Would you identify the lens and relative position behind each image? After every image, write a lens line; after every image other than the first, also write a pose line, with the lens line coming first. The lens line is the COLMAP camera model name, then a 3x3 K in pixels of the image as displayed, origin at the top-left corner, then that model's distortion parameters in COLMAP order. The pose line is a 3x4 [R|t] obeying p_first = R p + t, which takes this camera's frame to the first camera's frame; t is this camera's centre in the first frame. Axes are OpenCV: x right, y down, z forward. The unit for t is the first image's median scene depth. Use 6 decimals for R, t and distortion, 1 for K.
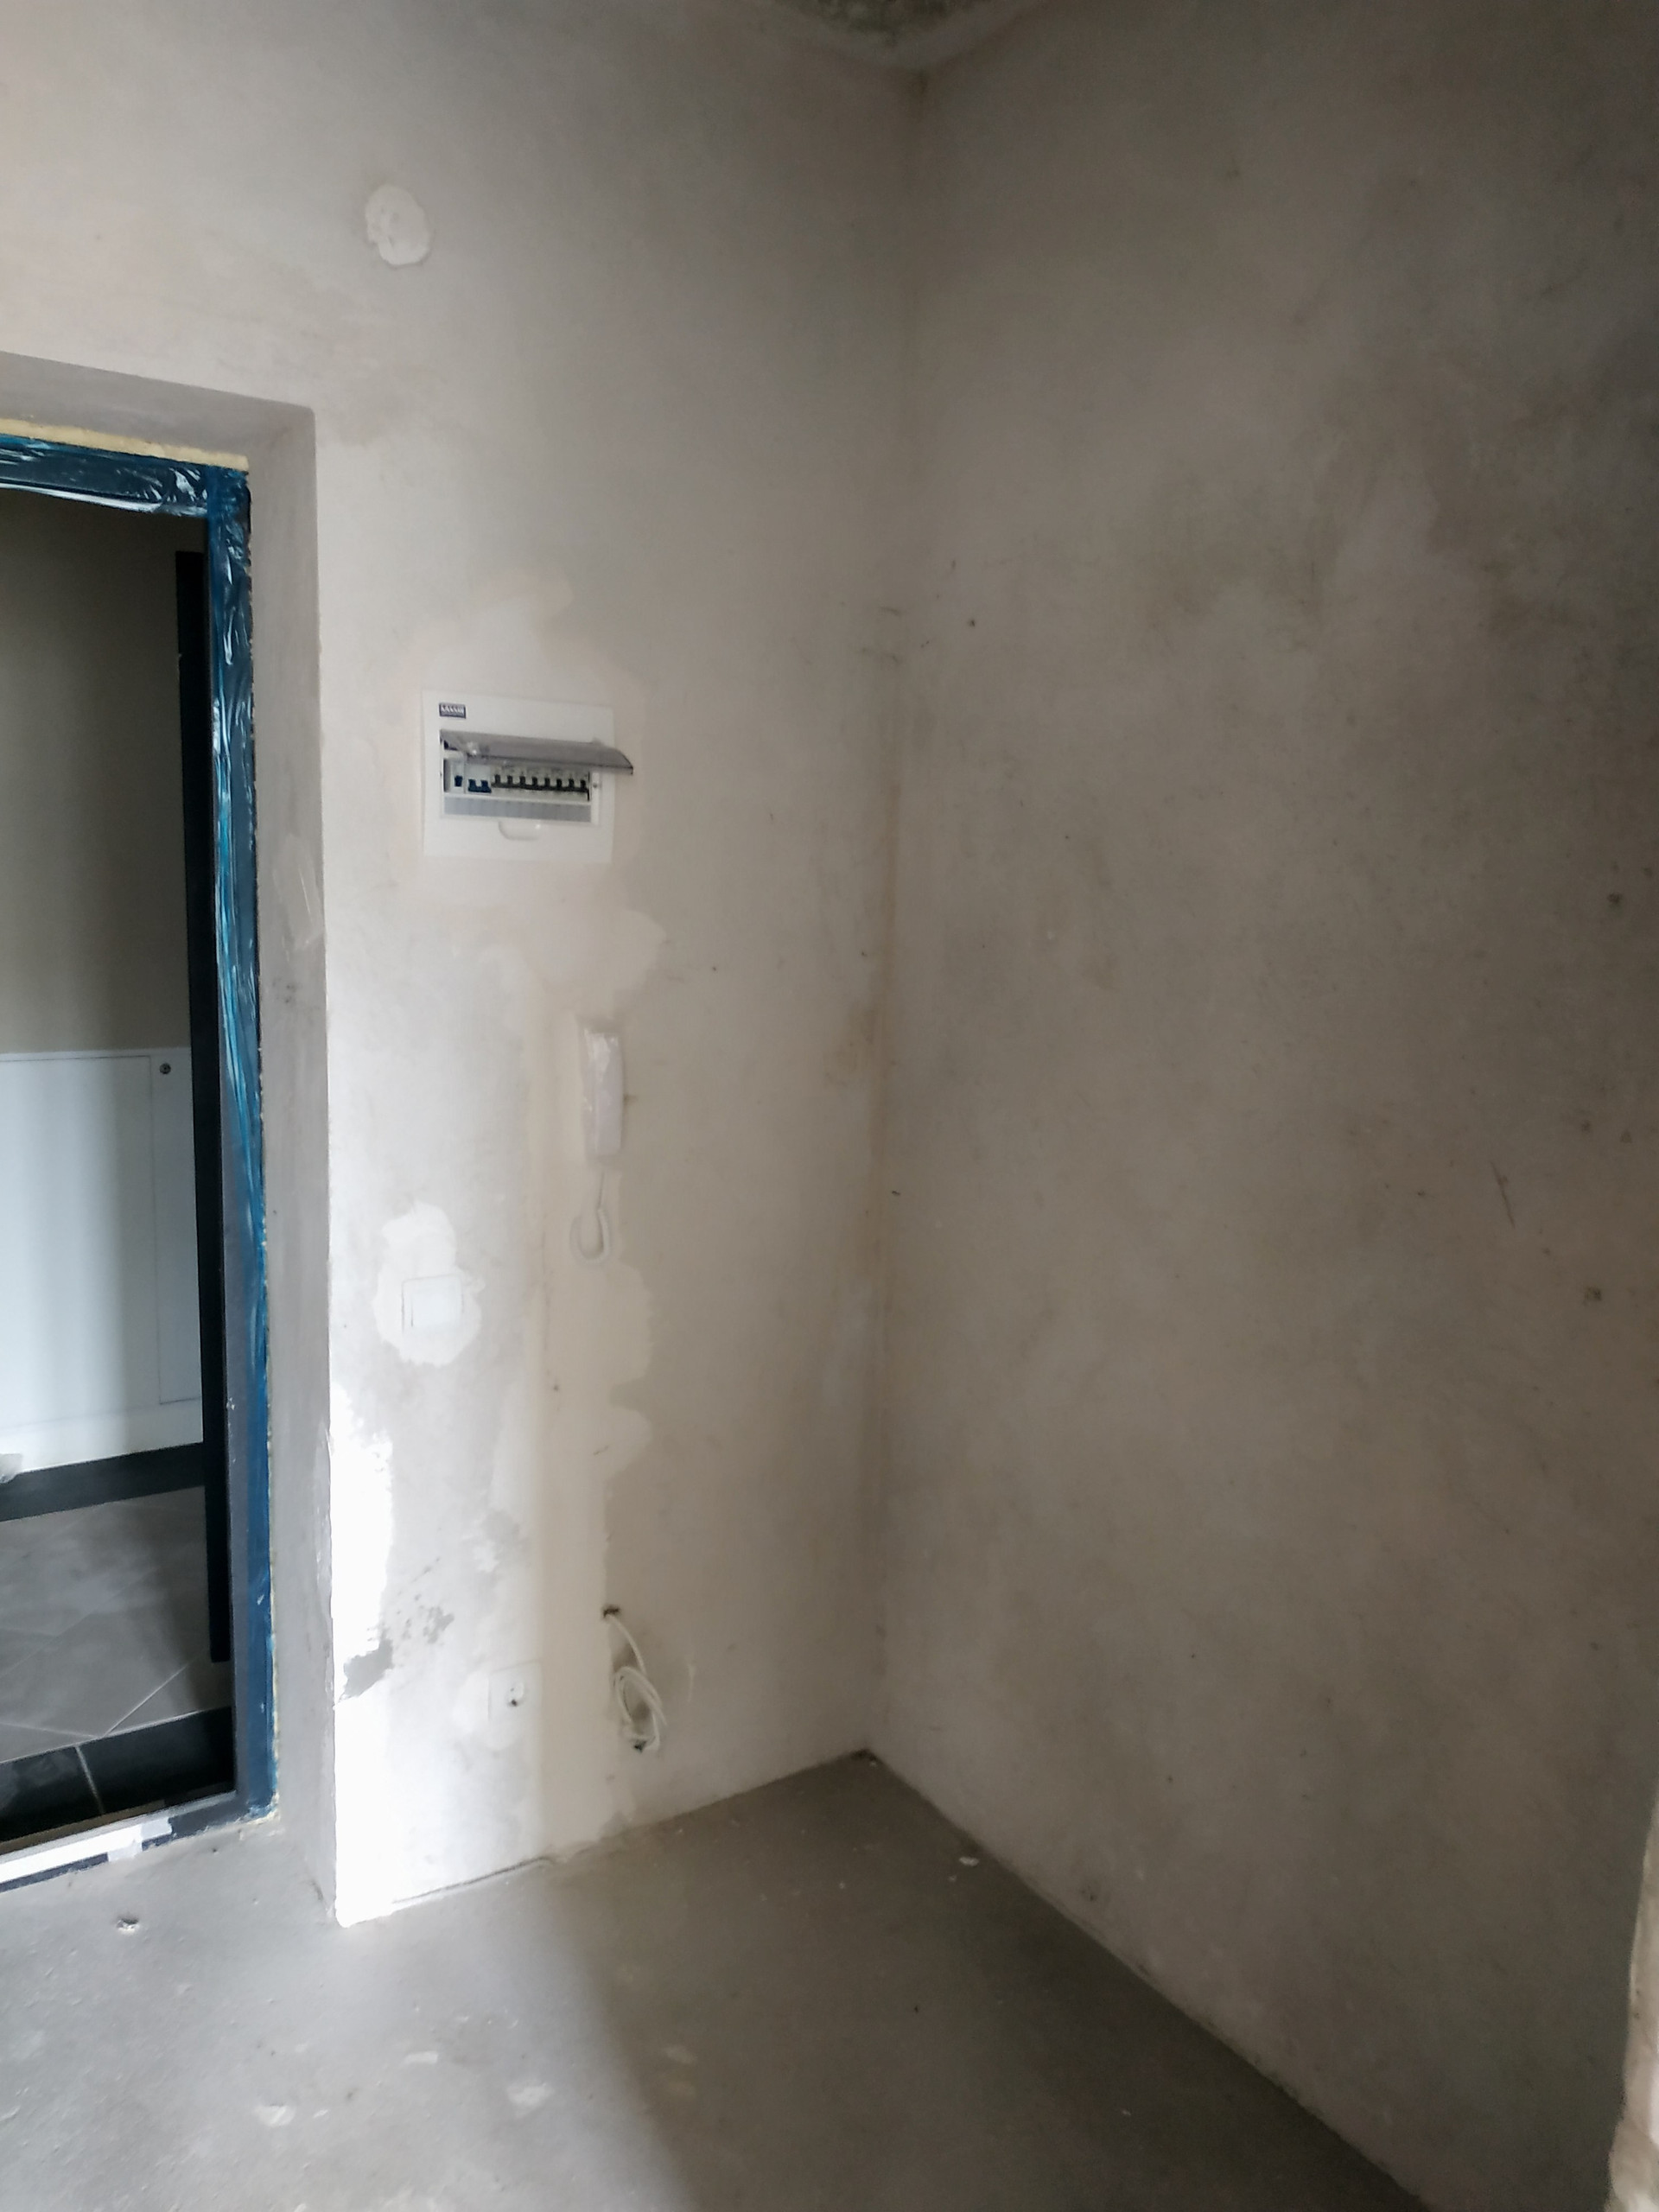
lens RADIAL K [[1590.9, 0, 821.8], [0, 1590.9, 1096.3], [0, 0, 1]] dist [-0.006004, -0.001741]
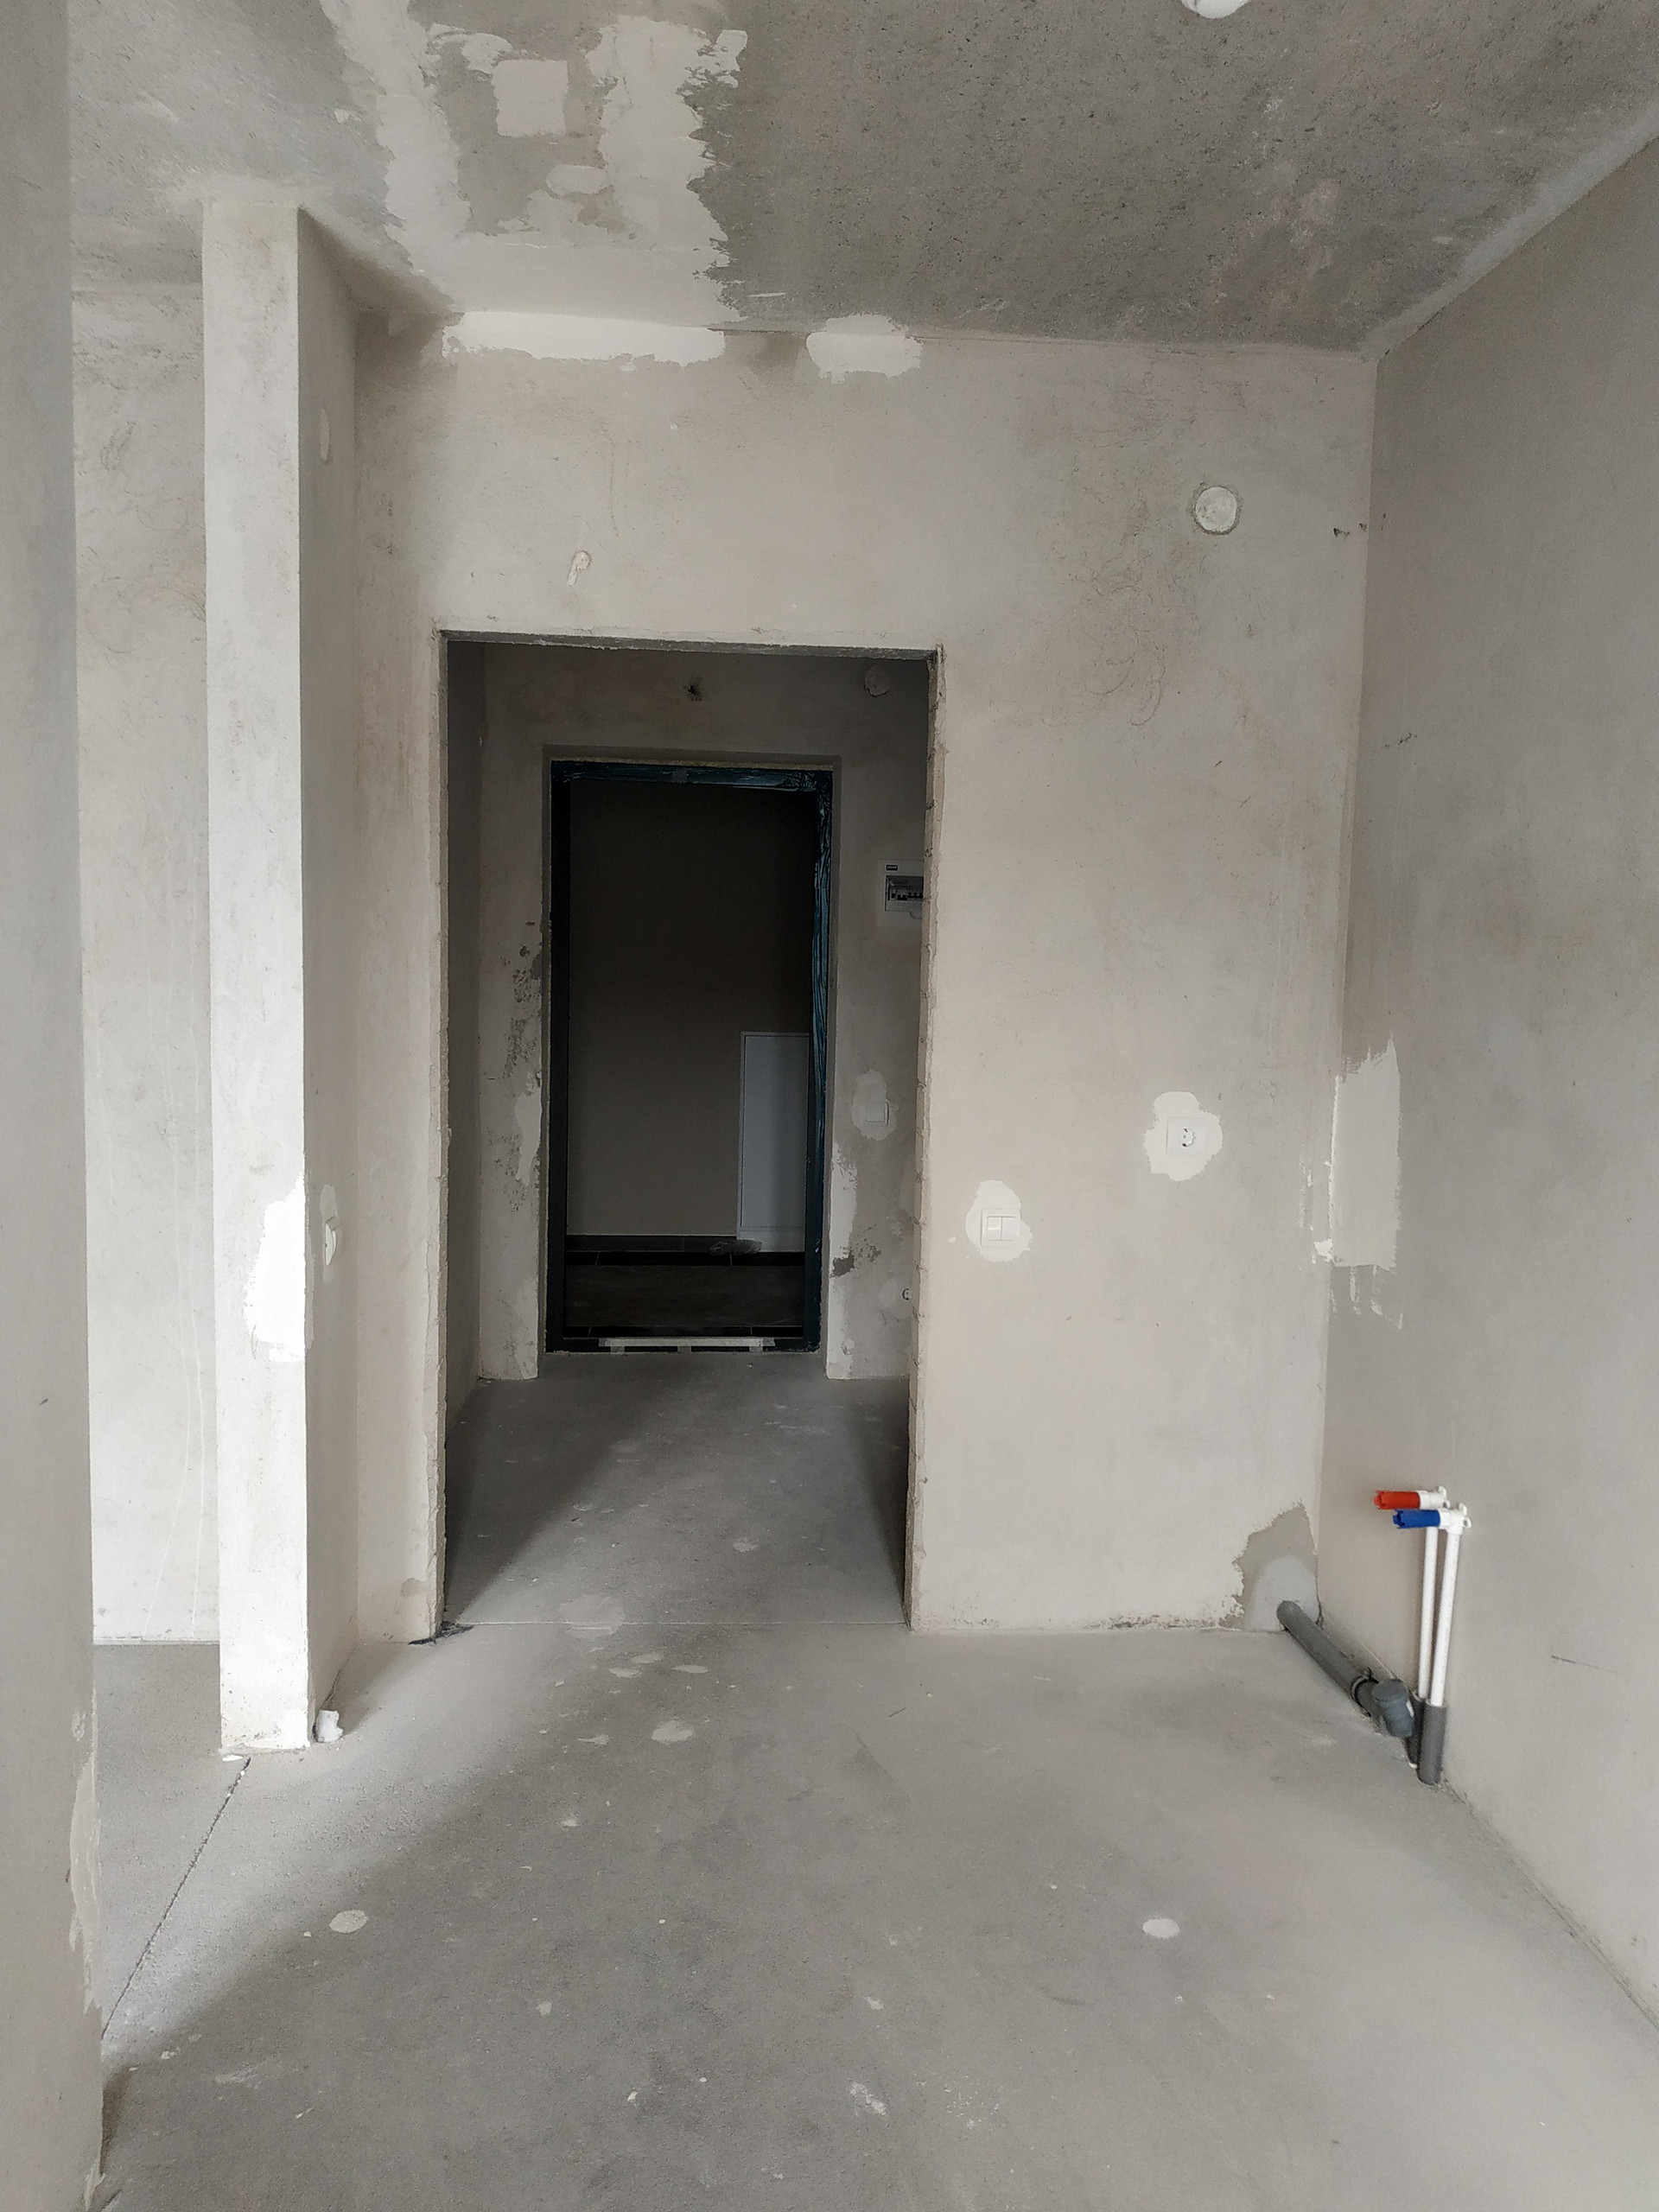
lens RADIAL K [[1590.9, 0, 821.8], [0, 1590.9, 1096.3], [0, 0, 1]] dist [-0.006004, -0.001741]
pose [[0.873897, 0.029238, -0.485231, 0.835530], [-0.060164, 0.997020, -0.048280, 0.223752], [0.482374, 0.071385, 0.873052, -1.116345]]
